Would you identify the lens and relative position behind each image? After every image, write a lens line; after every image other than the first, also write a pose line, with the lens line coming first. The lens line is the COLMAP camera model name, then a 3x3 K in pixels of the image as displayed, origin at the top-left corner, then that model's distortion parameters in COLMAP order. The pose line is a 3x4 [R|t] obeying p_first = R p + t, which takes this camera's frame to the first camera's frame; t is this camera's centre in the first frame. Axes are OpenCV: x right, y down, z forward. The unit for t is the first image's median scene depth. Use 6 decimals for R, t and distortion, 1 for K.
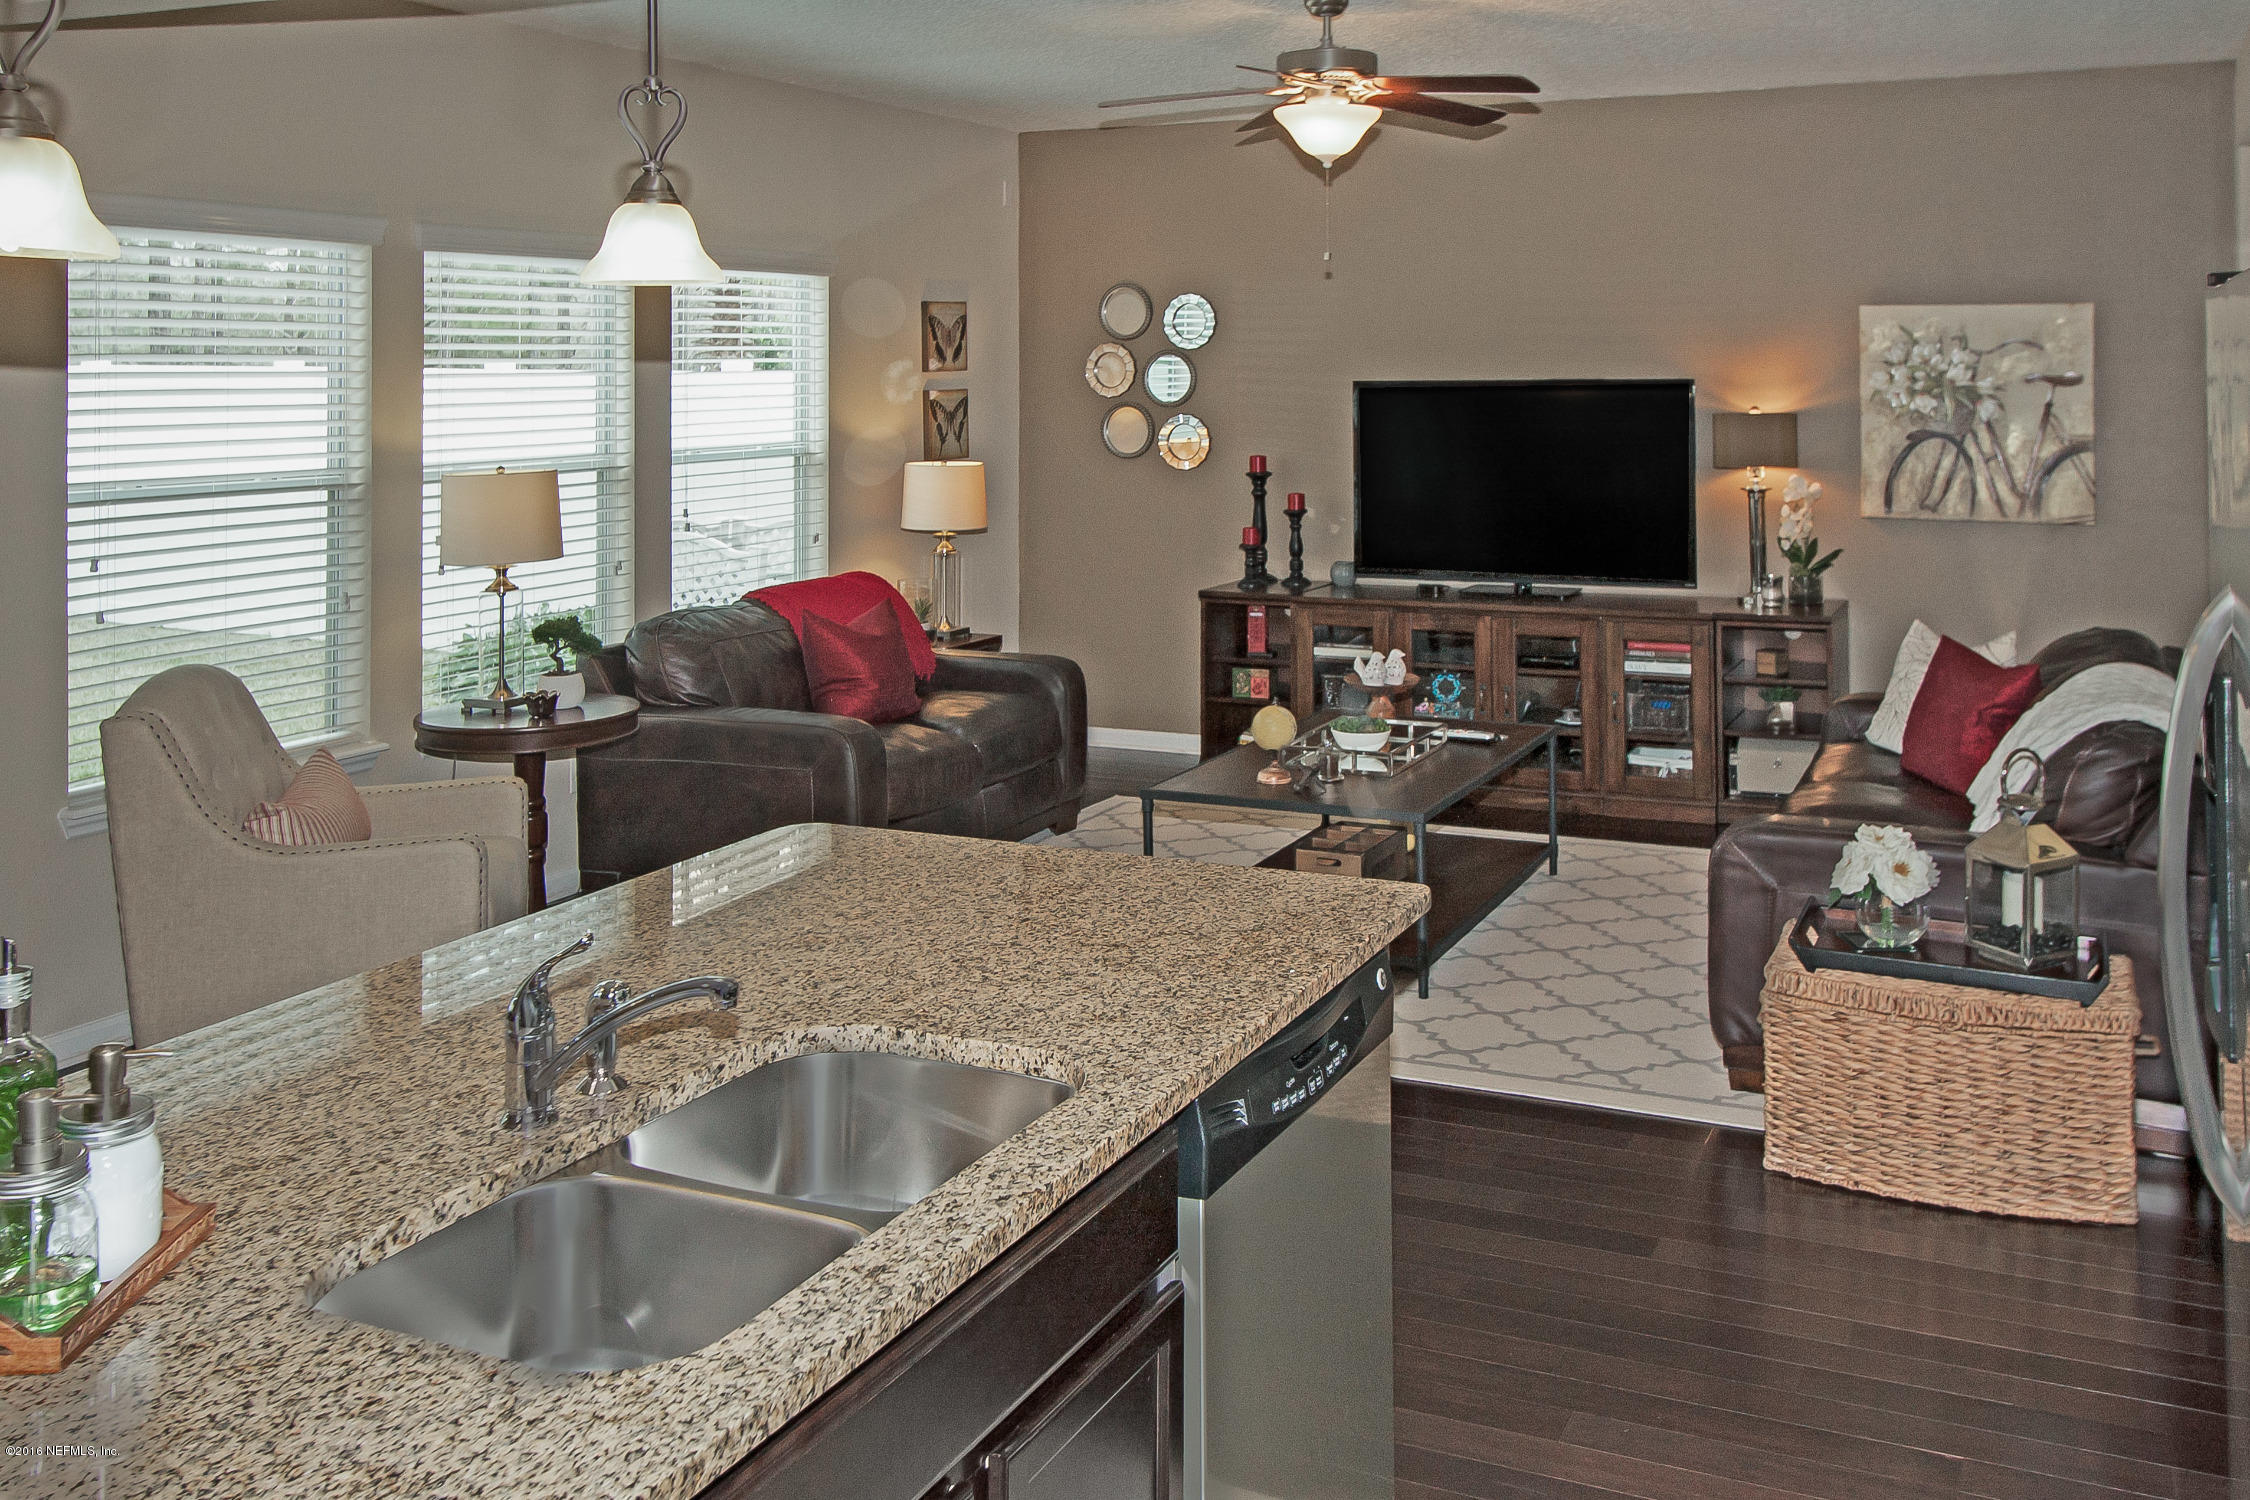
lens RADIAL K [[2016.4, 0, 1125.0], [0, 2016.4, 750.0], [0, 0, 1]] dist [-0.005639, 0.014680]
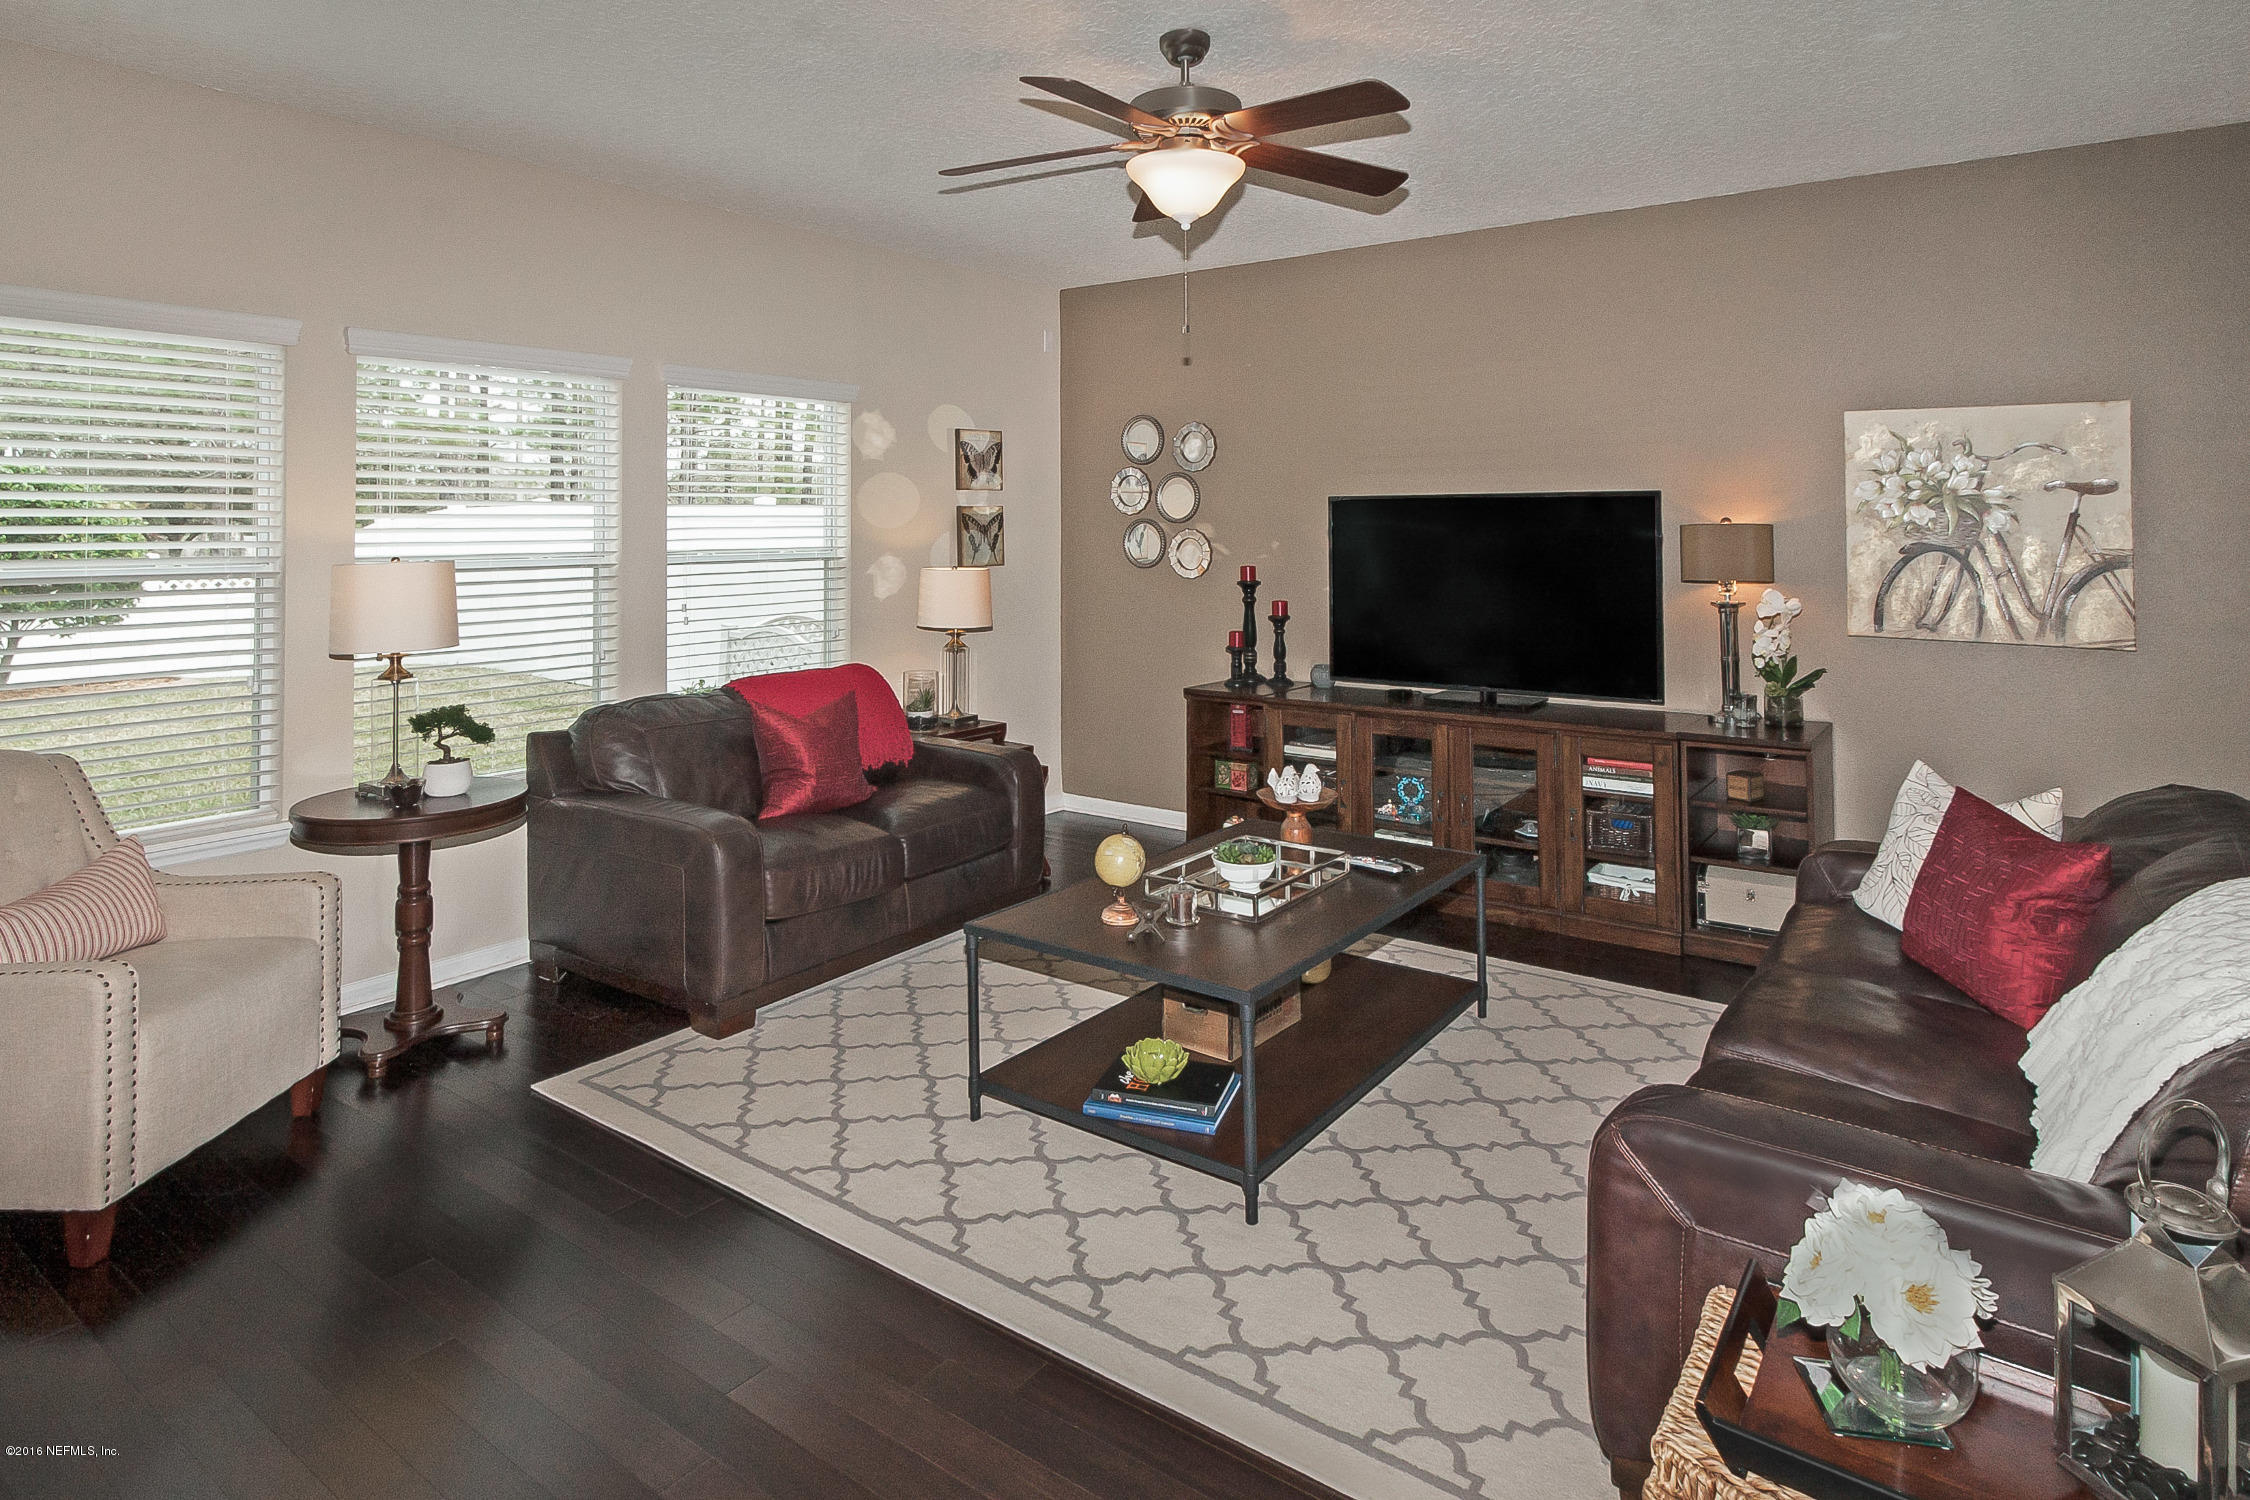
lens RADIAL K [[1232.9, 0, 1128.3], [0, 1232.9, 660.3], [0, 0, 1]] dist [-0.005618, -0.001040]
pose [[0.983149, 0.026213, -0.180917, 0.140139], [-0.040745, 0.996192, -0.077082, -0.046128], [0.178208, 0.083155, 0.980473, 0.379426]]
